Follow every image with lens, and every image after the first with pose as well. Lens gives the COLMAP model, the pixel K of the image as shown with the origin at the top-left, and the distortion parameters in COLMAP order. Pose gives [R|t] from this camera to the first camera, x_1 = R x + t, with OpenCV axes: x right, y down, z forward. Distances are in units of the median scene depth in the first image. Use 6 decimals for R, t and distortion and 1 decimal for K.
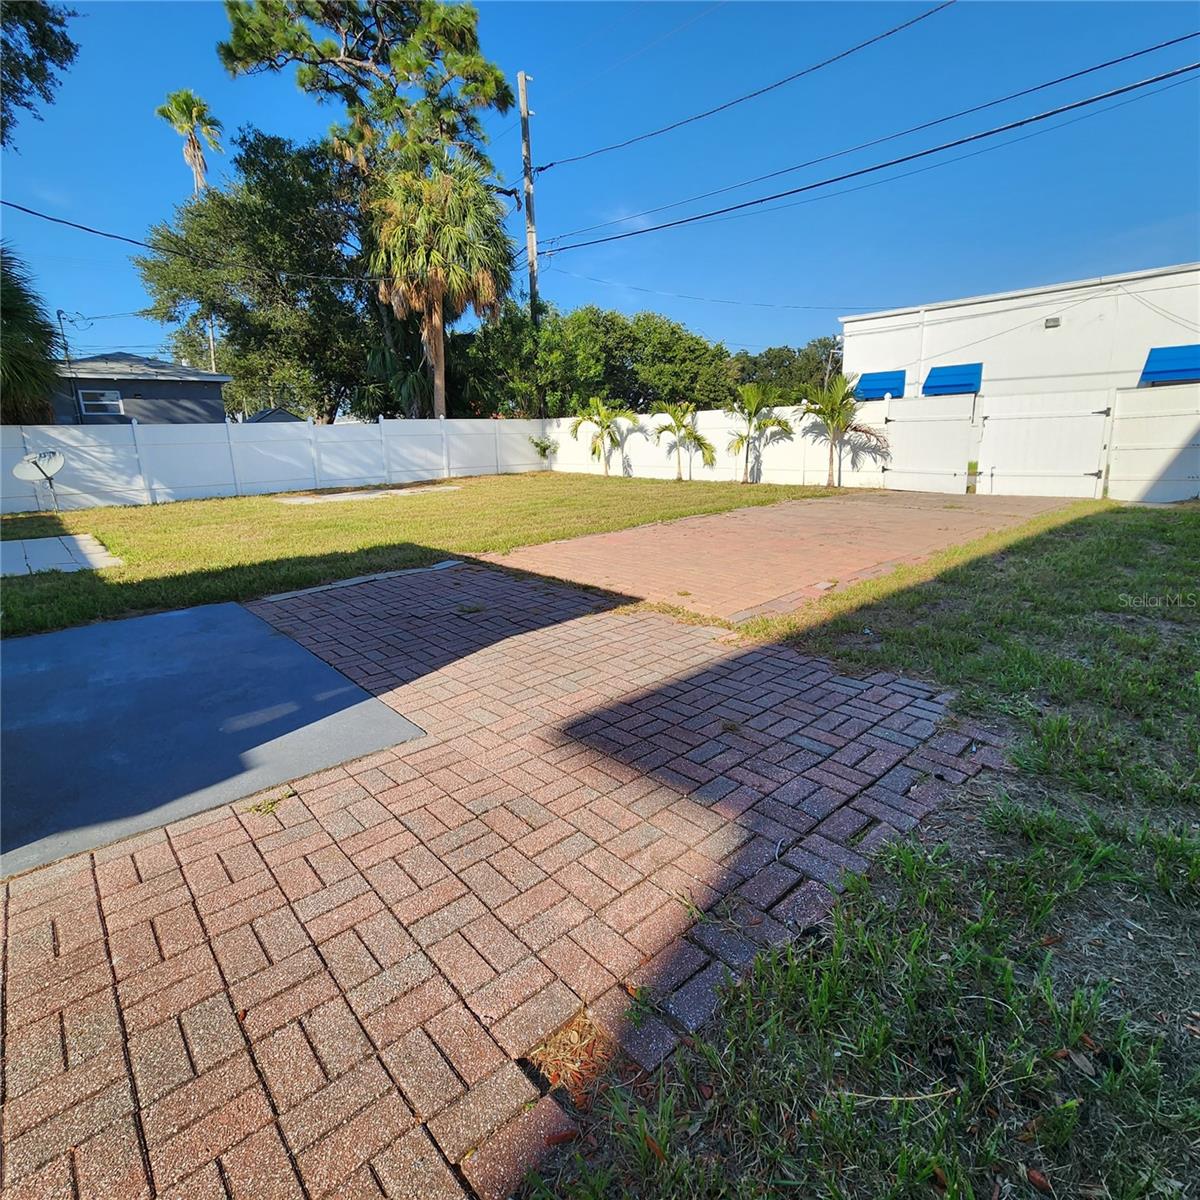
lens RADIAL K [[656.5, 0, 601.8], [0, 656.5, 599.6], [0, 0, 1]] dist [0.001446, 0.001316]
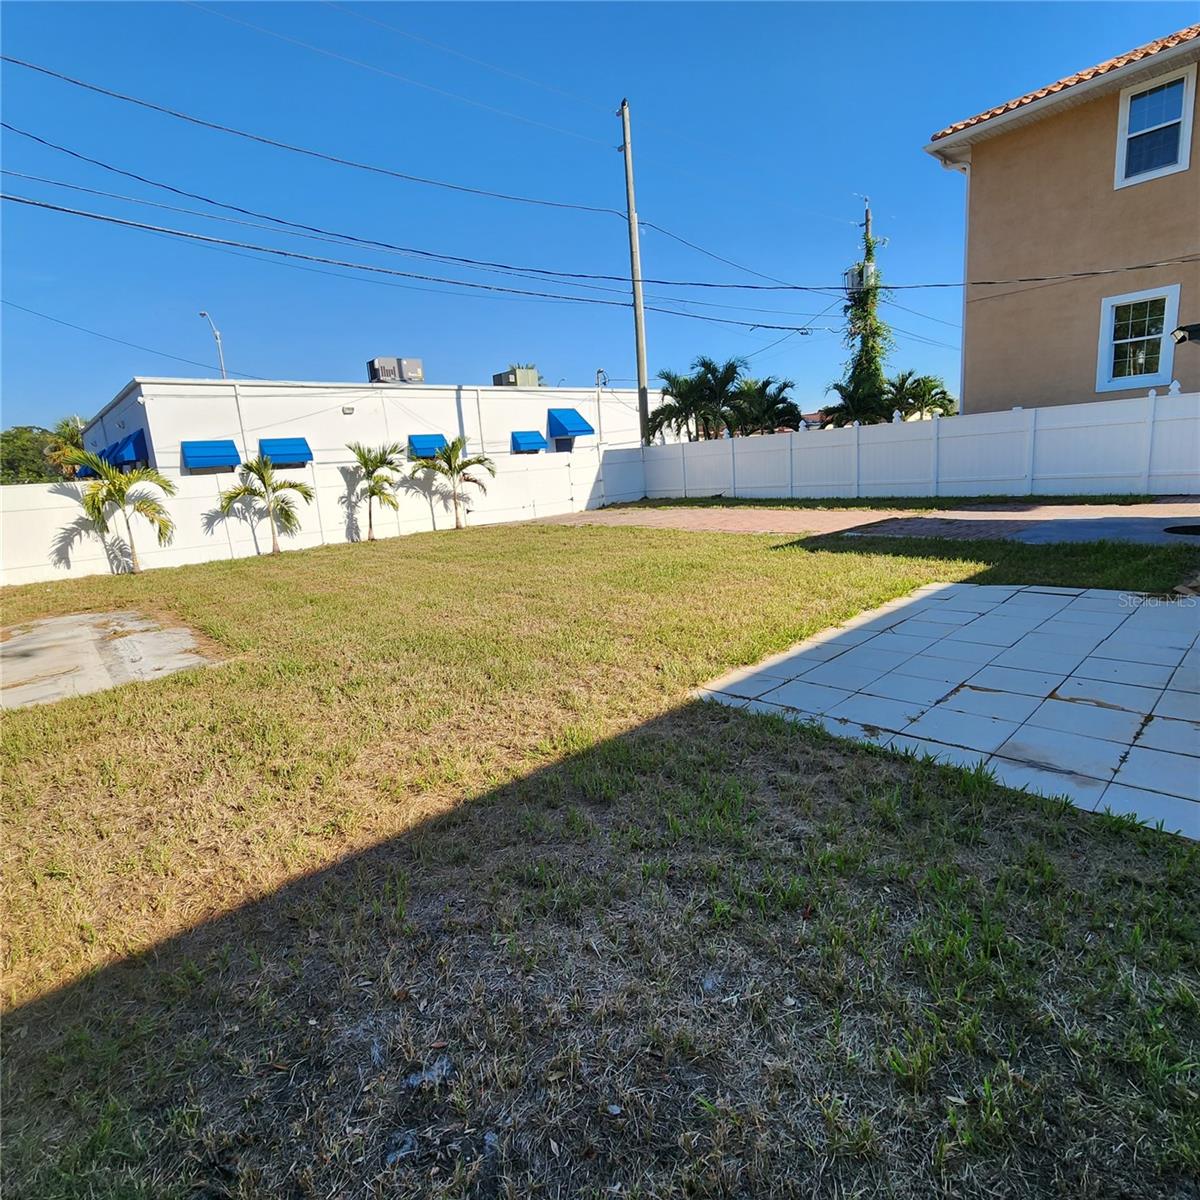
lens RADIAL K [[656.5, 0, 608.1], [0, 656.5, 595.8], [0, 0, 1]] dist [0.001446, 0.001316]
pose [[-0.013652, -0.173798, 0.984687, -0.681910], [0.315995, 0.933560, 0.169155, -0.135800], [-0.948662, 0.313466, 0.042174, 0.575022]]
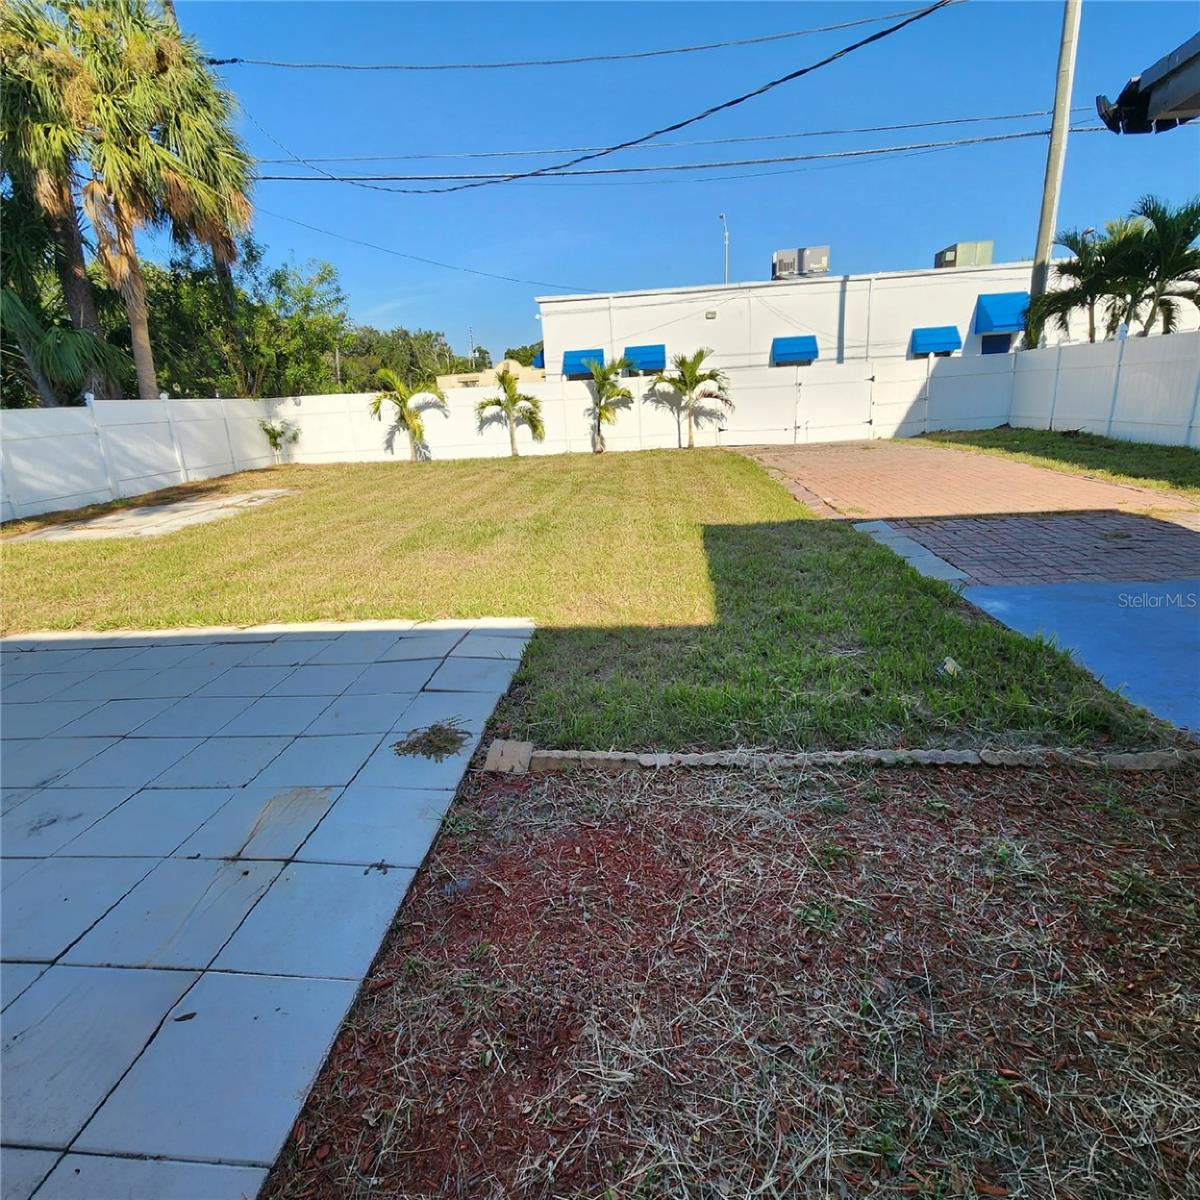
lens RADIAL K [[656.5, 0, 597.6], [0, 656.5, 598.5], [0, 0, 1]] dist [0.001446, 0.001316]
pose [[0.723886, -0.217081, 0.654878, -0.453494], [0.204480, 0.974067, 0.096859, -0.047231], [-0.658921, 0.063795, 0.749502, 0.211789]]
